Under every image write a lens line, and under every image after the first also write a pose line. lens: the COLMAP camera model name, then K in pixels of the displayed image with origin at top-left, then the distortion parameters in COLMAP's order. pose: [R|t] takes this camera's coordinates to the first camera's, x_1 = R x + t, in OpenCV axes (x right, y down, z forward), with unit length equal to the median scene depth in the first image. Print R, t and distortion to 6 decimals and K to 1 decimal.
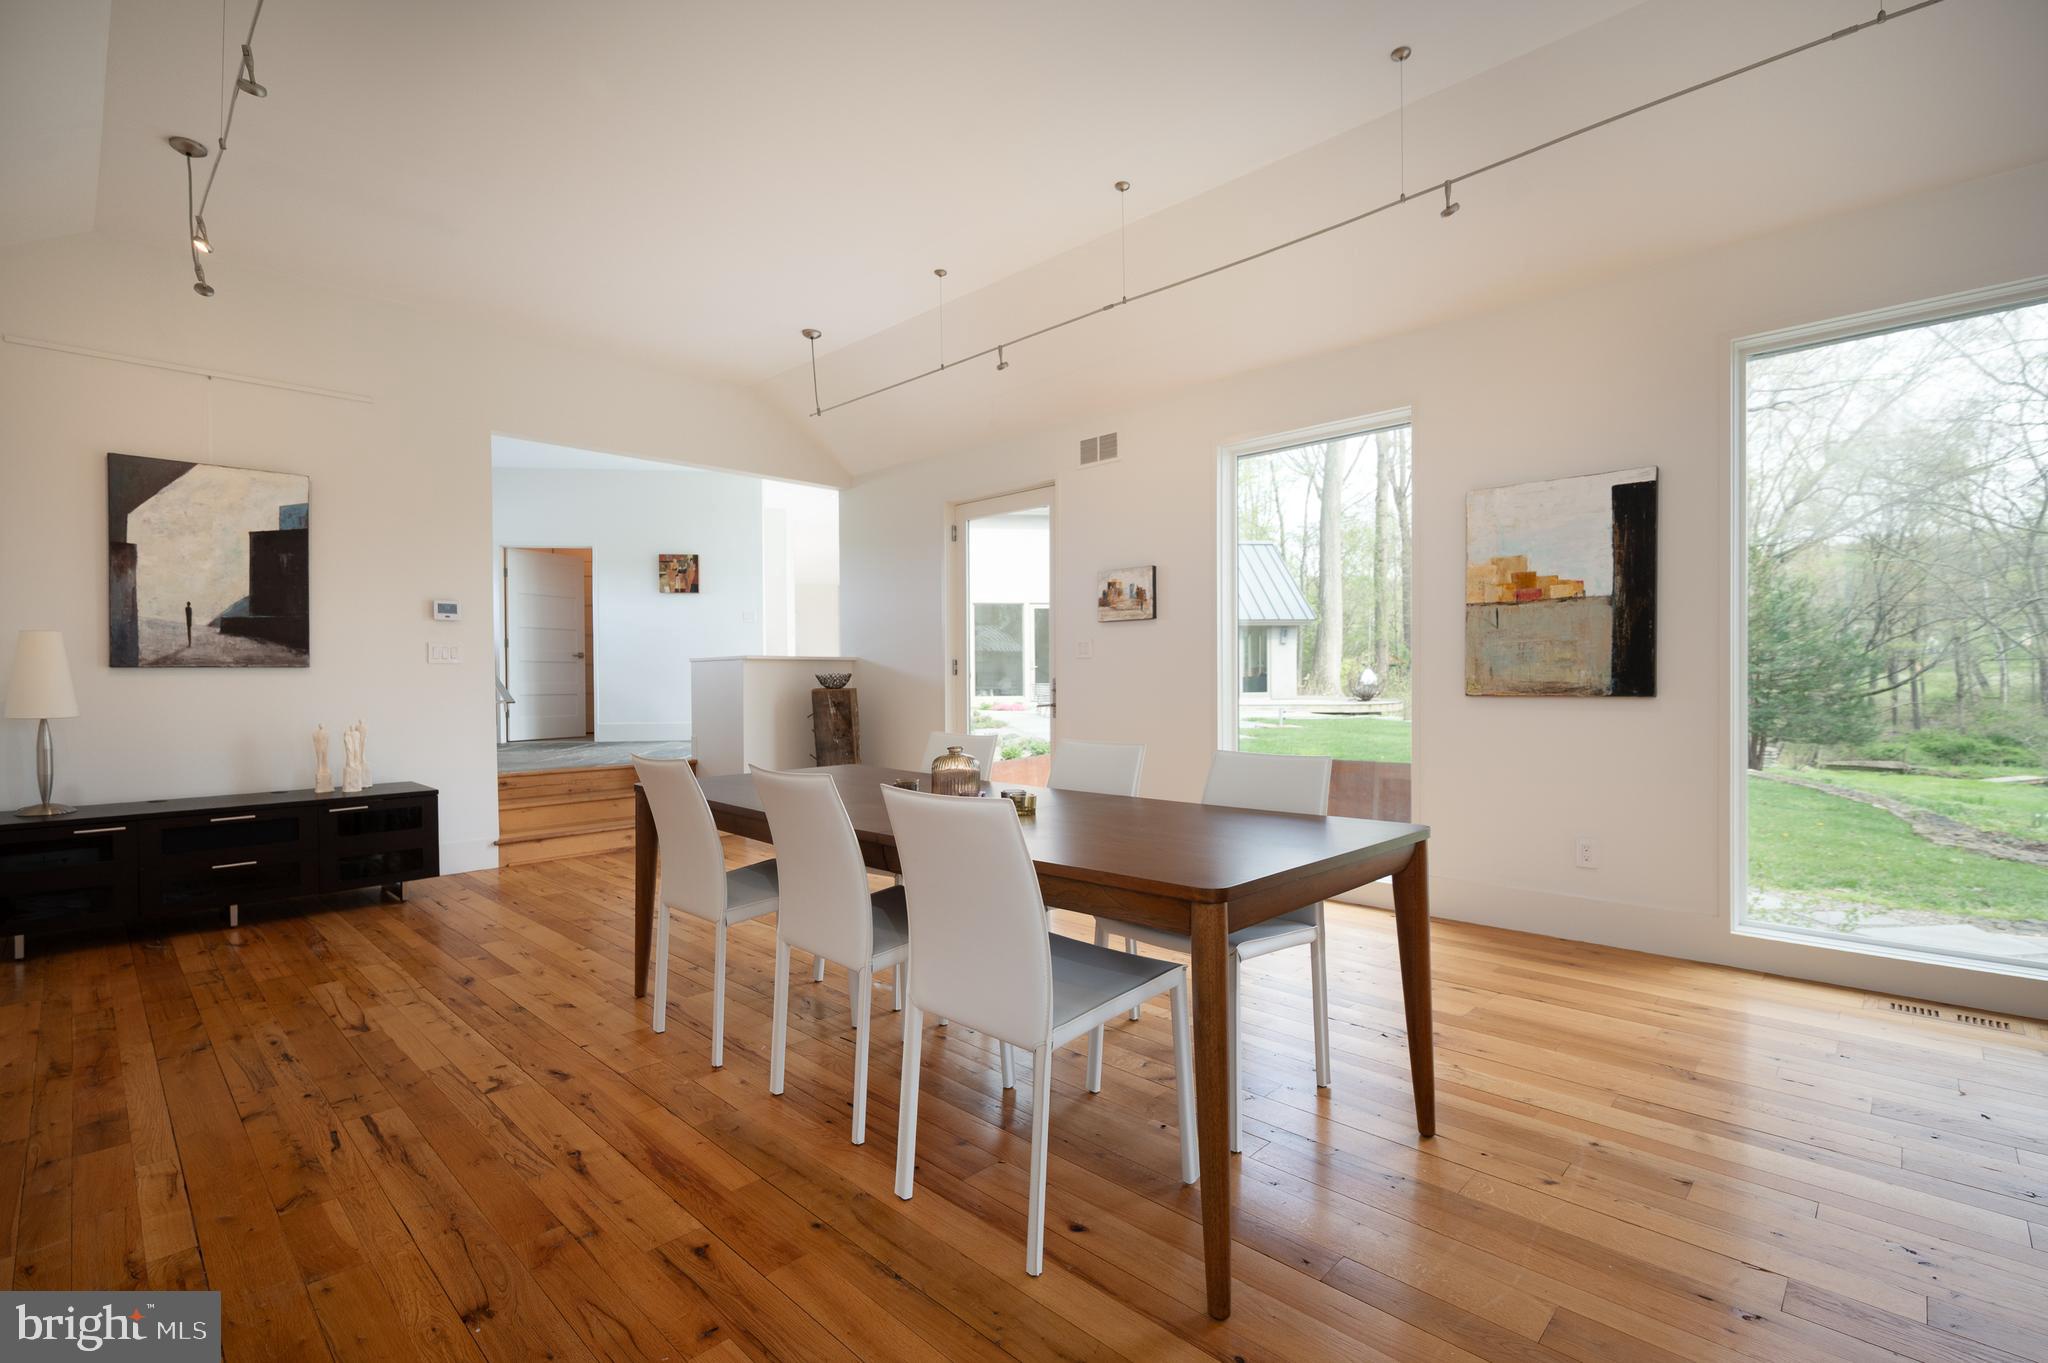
lens RADIAL K [[940.2, 0, 1031.5], [0, 940.2, 688.9], [0, 0, 1]] dist [0.007160, -0.000090]
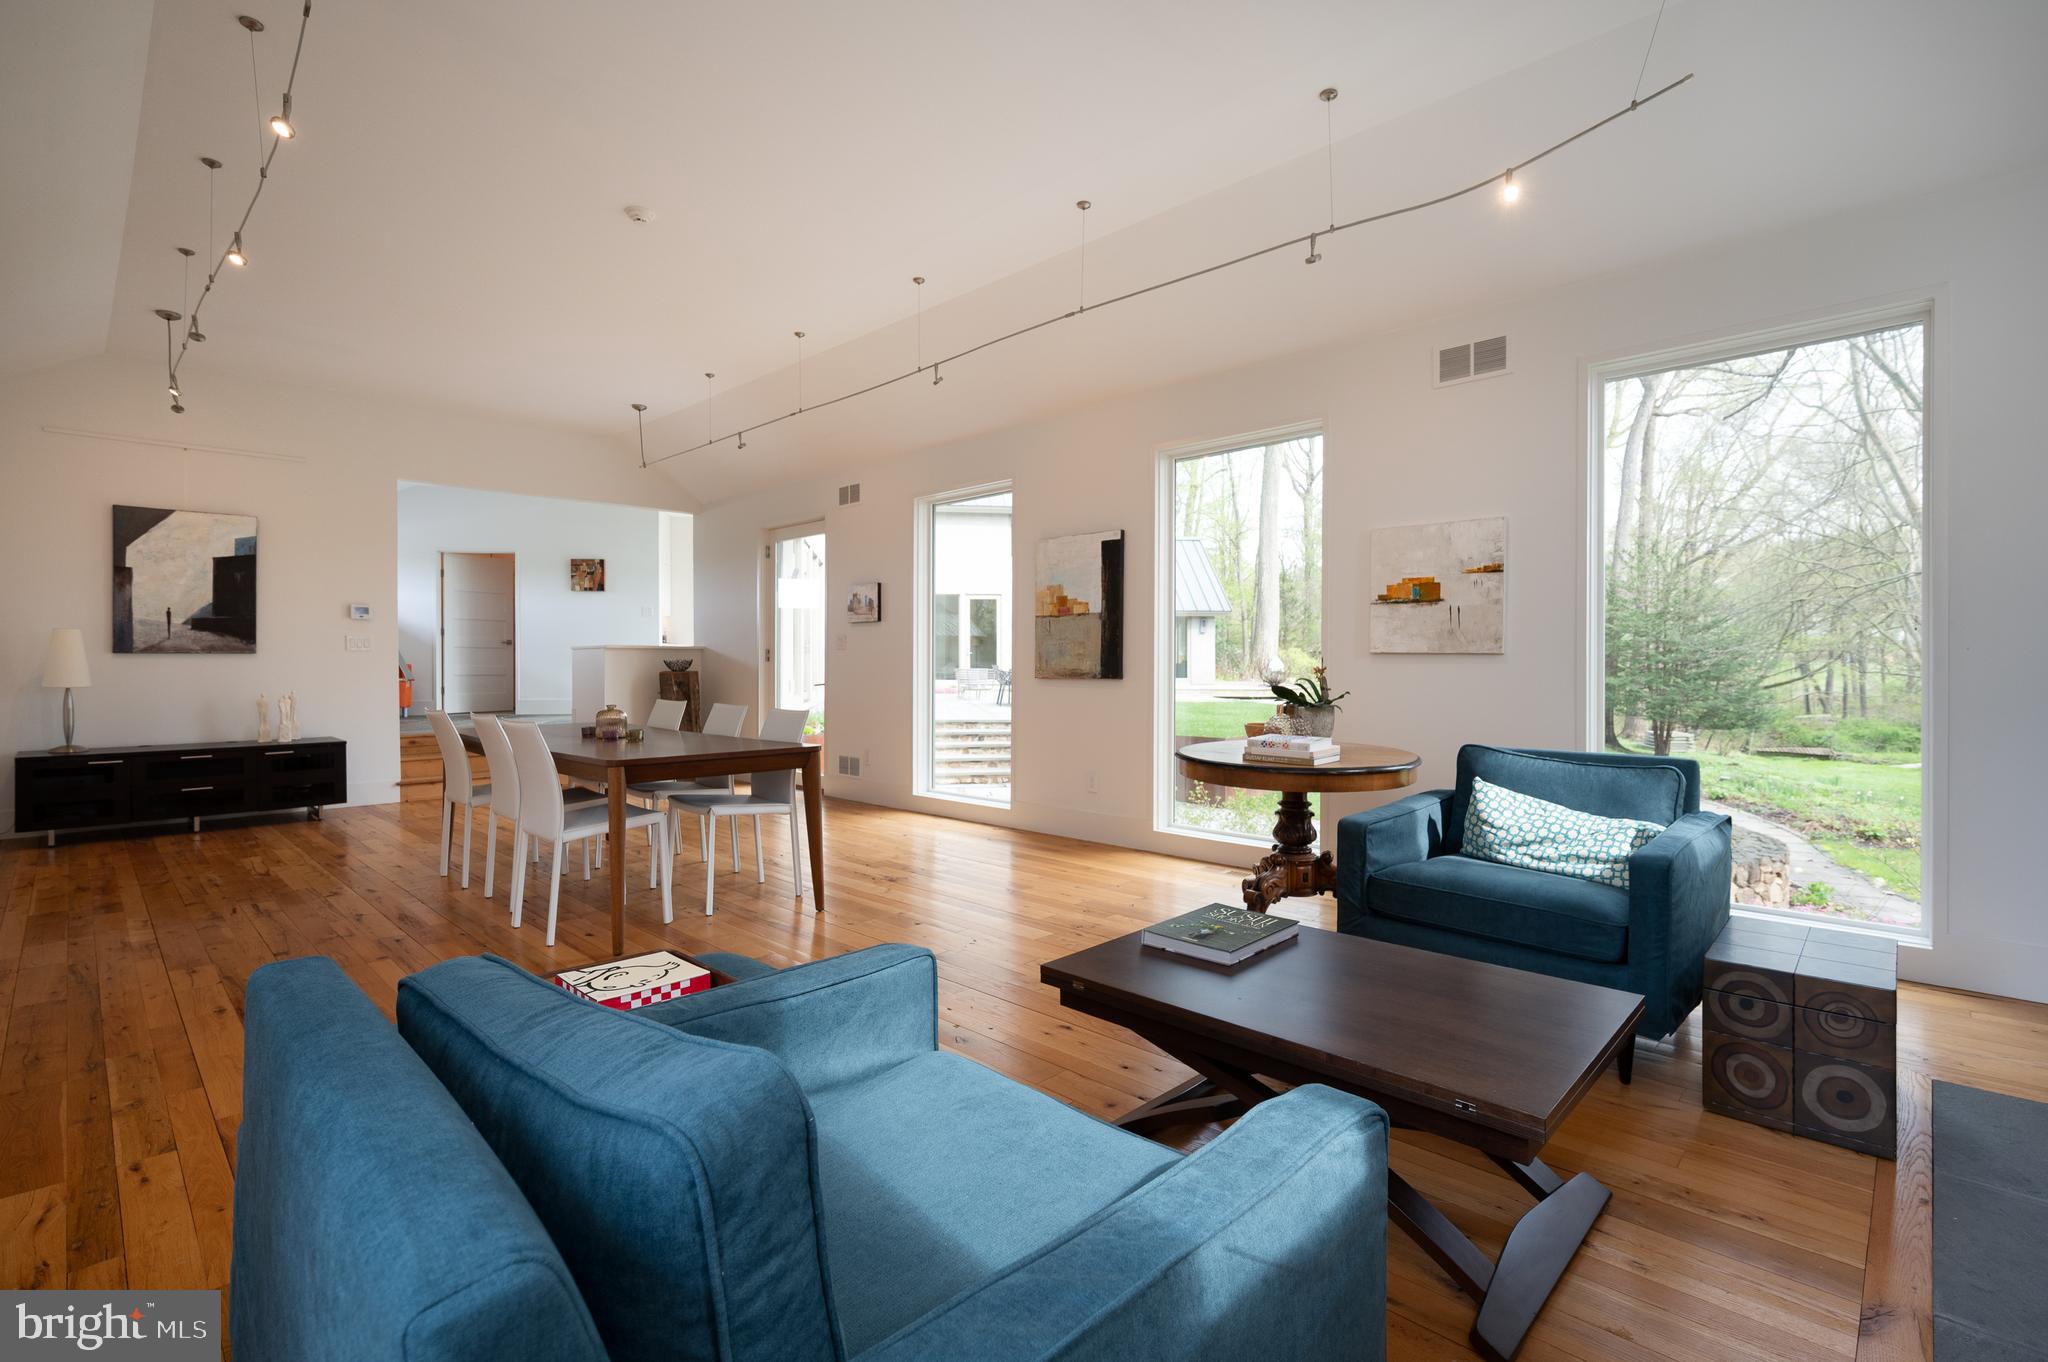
lens RADIAL K [[940.2, 0, 1035.3], [0, 940.2, 669.6], [0, 0, 1]] dist [0.007160, -0.000090]
pose [[0.999979, 0.006006, 0.002358, 0.394539], [-0.005995, 0.999971, -0.004673, 0.000717], [-0.002386, 0.004659, 0.999986, -0.410428]]
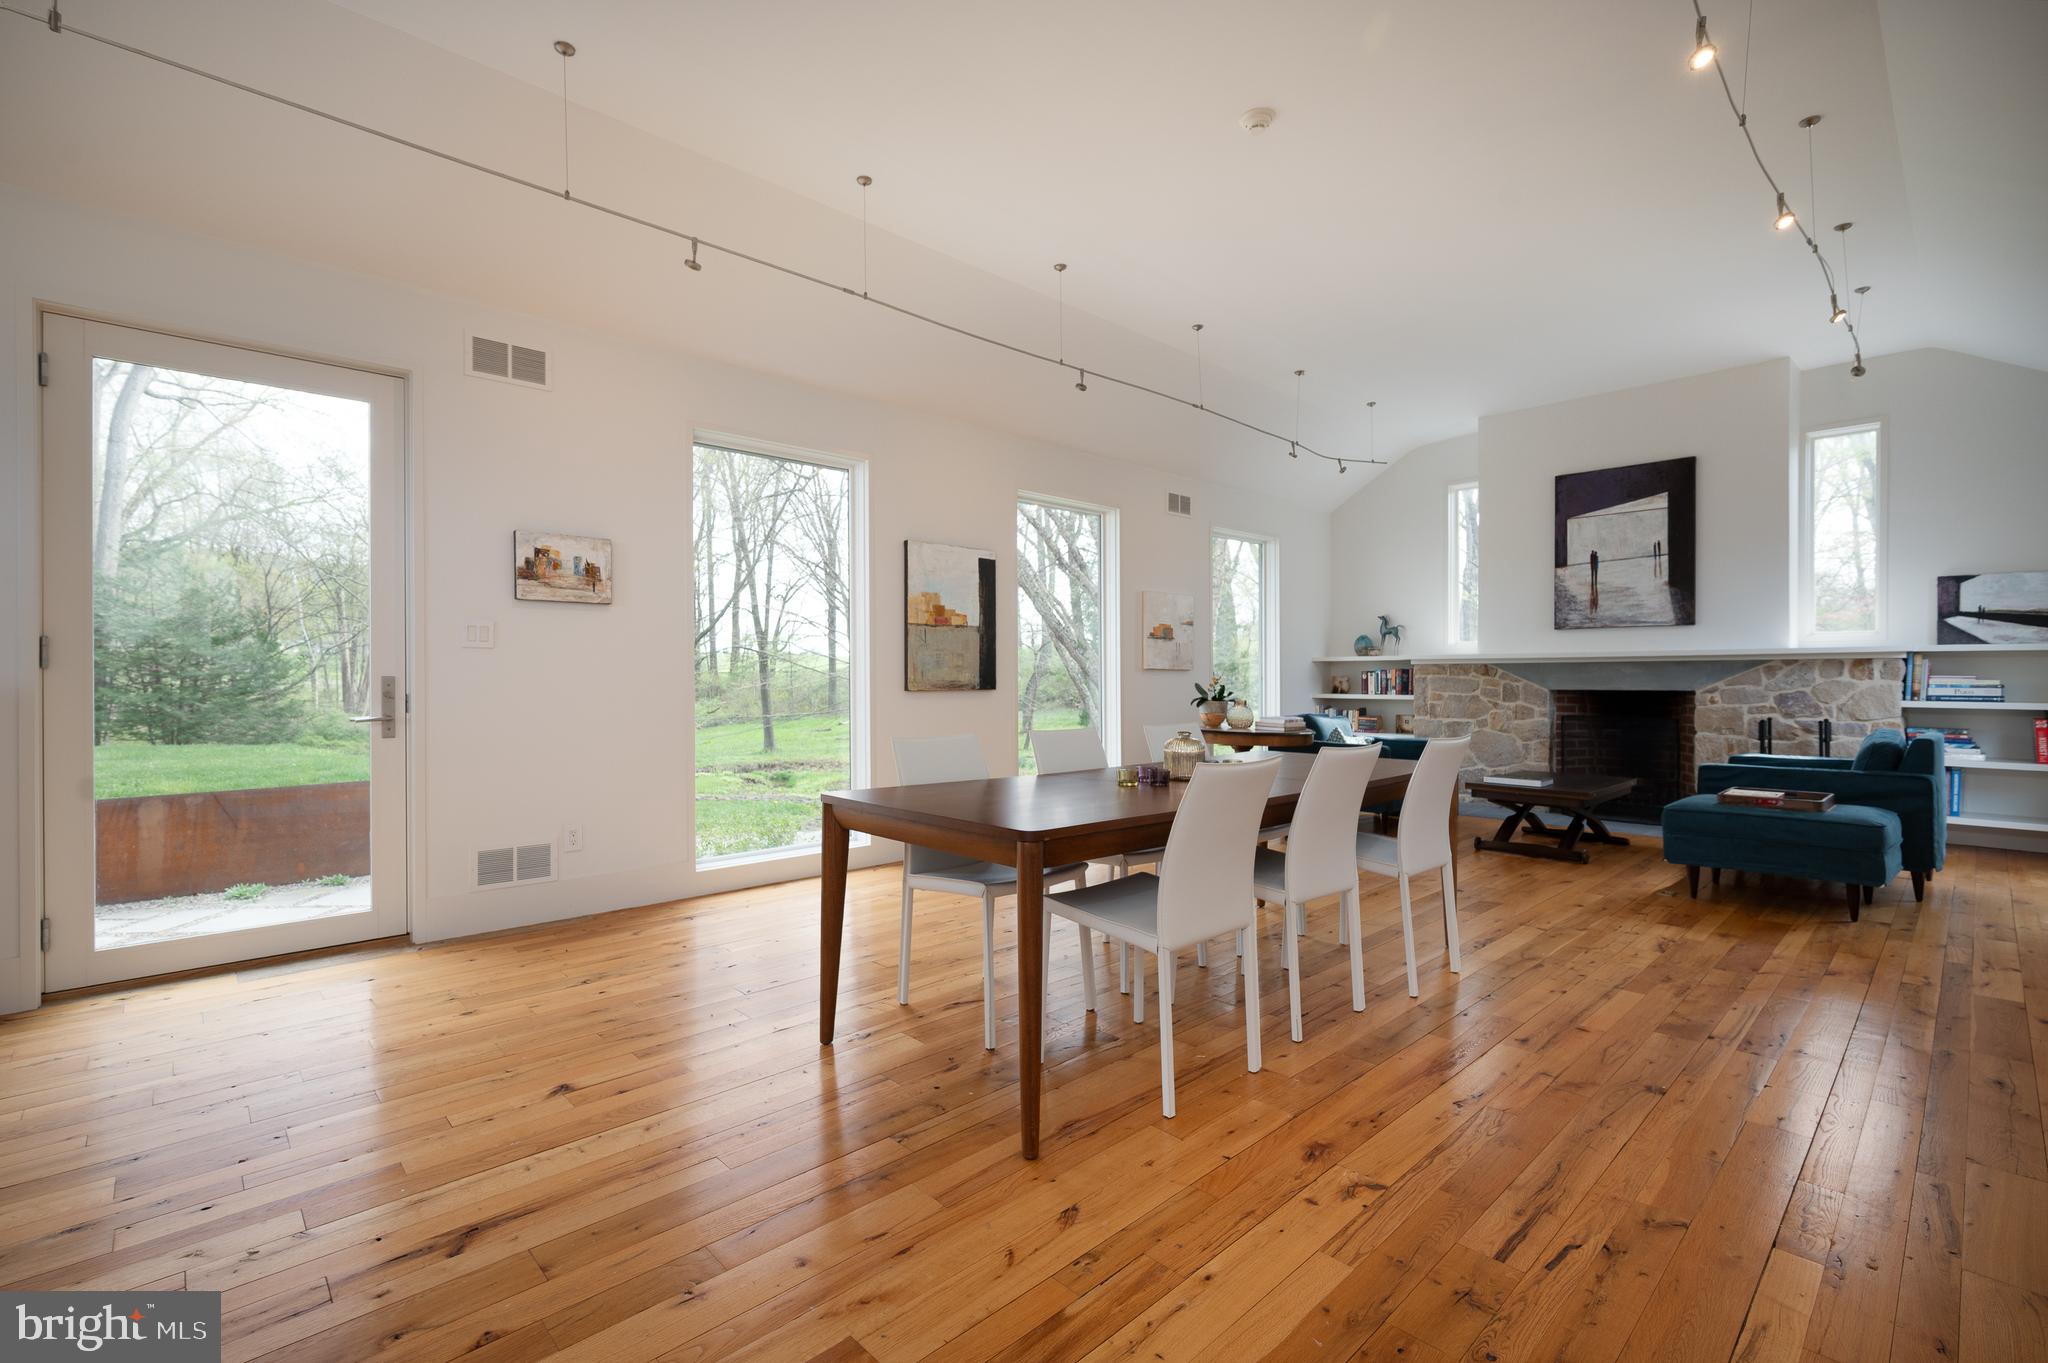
lens RADIAL K [[940.2, 0, 1026.4], [0, 940.2, 678.1], [0, 0, 1]] dist [0.007160, -0.000090]
pose [[0.021273, 0.008239, 0.999740, -0.756767], [0.015827, 0.999838, -0.008577, 0.002315], [-0.999648, 0.016005, 0.021139, 0.691444]]
